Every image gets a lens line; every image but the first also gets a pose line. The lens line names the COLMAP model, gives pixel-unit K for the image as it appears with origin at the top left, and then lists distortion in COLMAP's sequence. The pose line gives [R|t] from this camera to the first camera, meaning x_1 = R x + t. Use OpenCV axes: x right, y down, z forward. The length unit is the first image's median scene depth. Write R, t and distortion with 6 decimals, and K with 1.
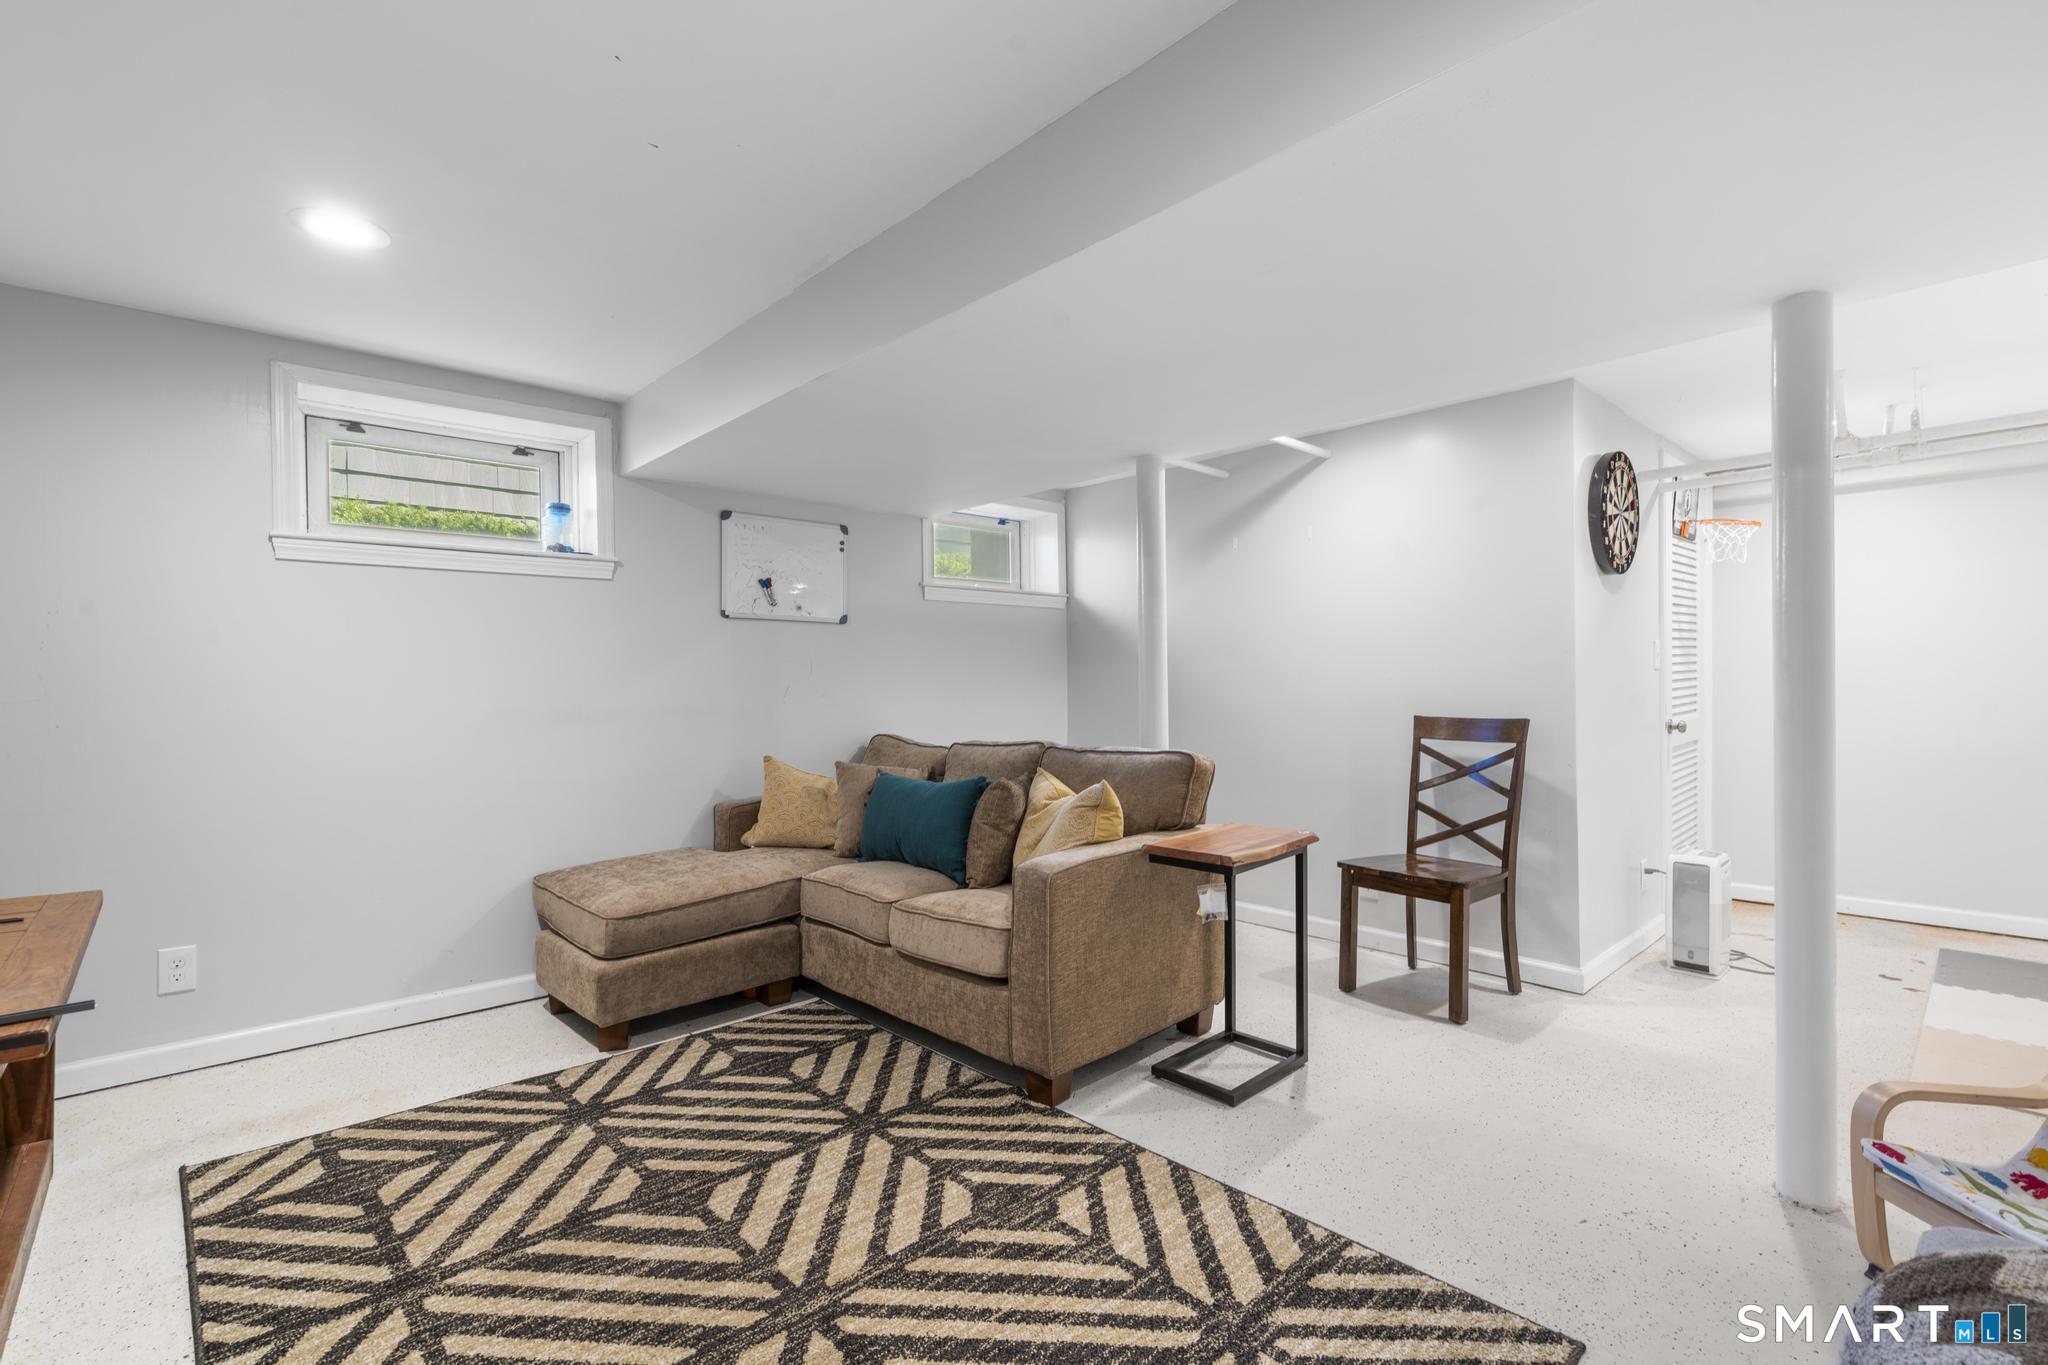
lens RADIAL K [[919.1, 0, 1019.5], [0, 919.1, 689.3], [0, 0, 1]] dist [-0.005955, -0.000697]
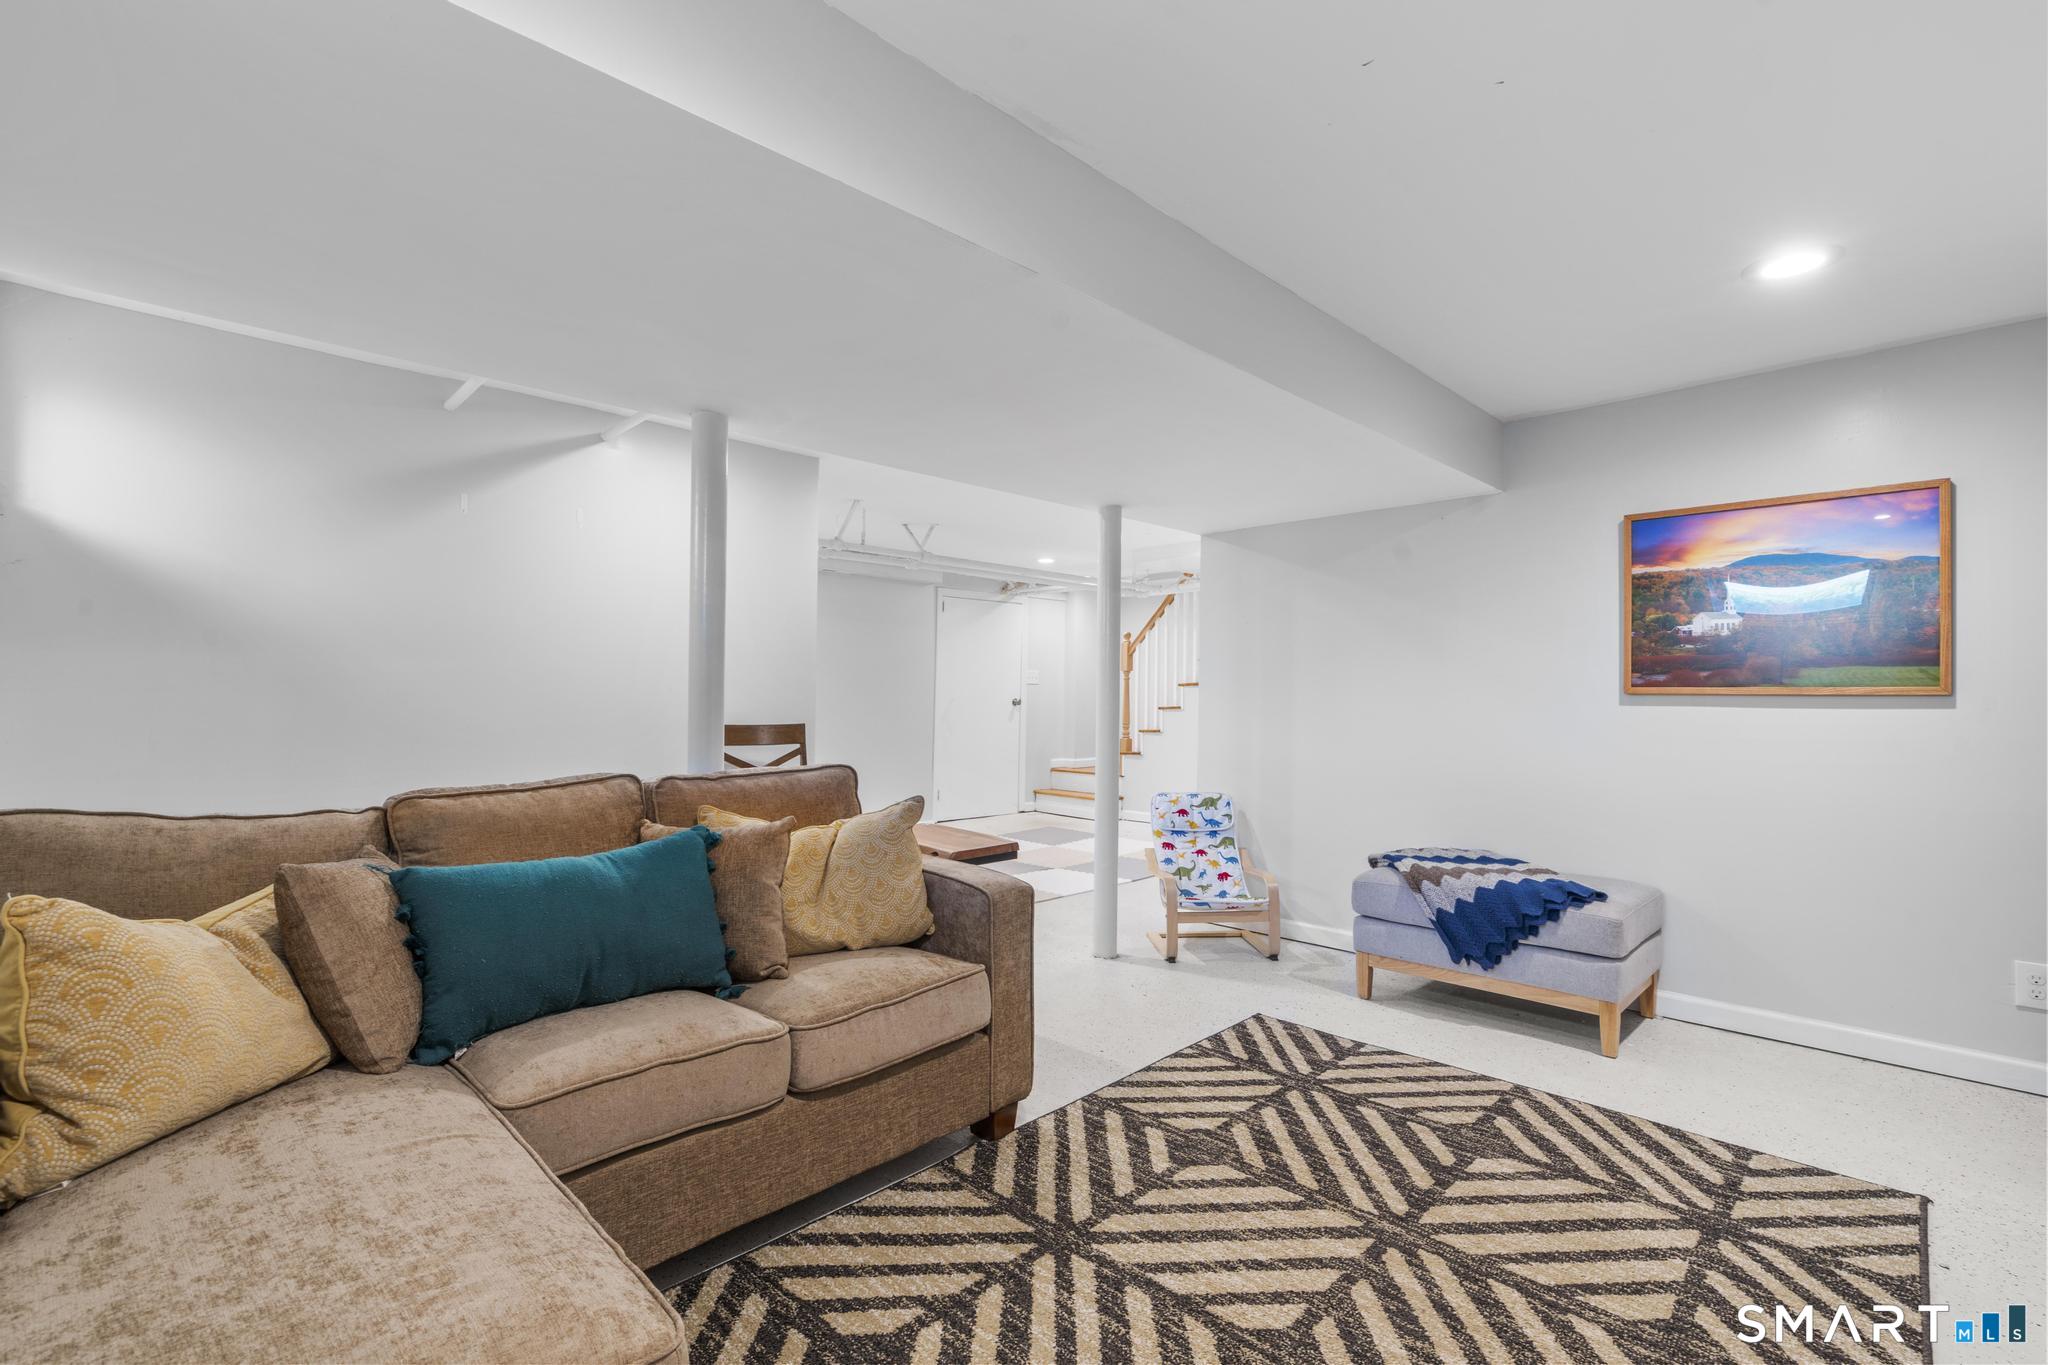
lens RADIAL K [[919.1, 0, 1020.6], [0, 919.1, 691.3], [0, 0, 1]] dist [-0.005955, -0.000697]
pose [[-0.031407, 0.012383, 0.999430, -1.162174], [-0.003904, 0.999914, -0.012512, 0.005450], [-0.999499, -0.004295, -0.031356, 1.270035]]
